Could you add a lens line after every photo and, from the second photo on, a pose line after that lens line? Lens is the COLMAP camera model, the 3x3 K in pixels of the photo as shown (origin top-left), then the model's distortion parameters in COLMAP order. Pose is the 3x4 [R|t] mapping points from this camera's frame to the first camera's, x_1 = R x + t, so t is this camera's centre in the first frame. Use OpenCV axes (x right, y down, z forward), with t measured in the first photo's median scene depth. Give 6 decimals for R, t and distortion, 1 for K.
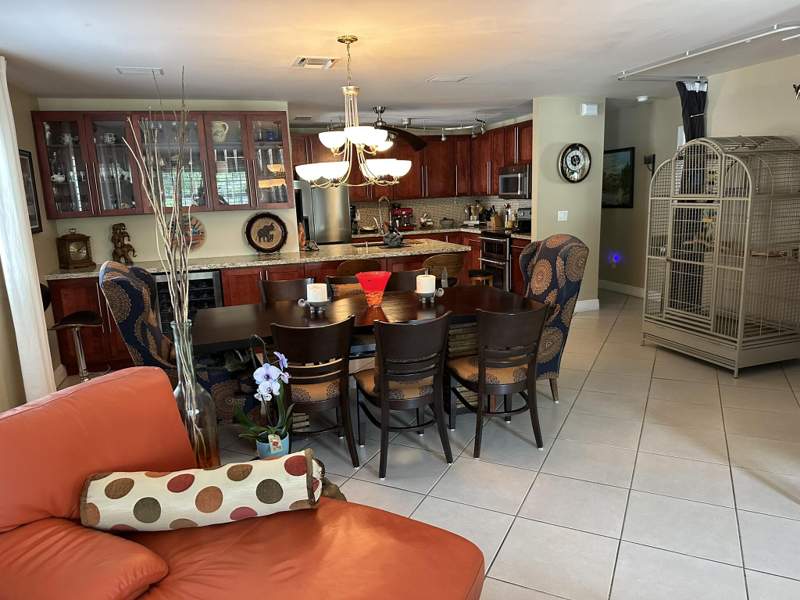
lens RADIAL K [[568.5, 0, 395.1], [0, 568.5, 302.6], [0, 0, 1]] dist [0.048150, -0.066261]
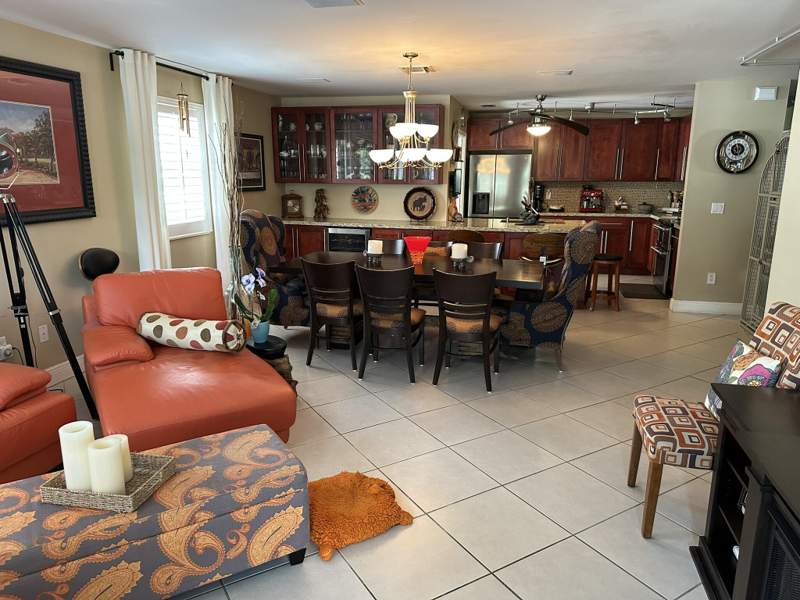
lens RADIAL K [[568.5, 0, 399.4], [0, 568.5, 305.7], [0, 0, 1]] dist [0.048150, -0.066261]
pose [[0.851900, 0.161990, -0.498022, 0.386417], [-0.137940, 0.986785, 0.085014, -0.002178], [0.505212, -0.003726, 0.862987, -0.087211]]
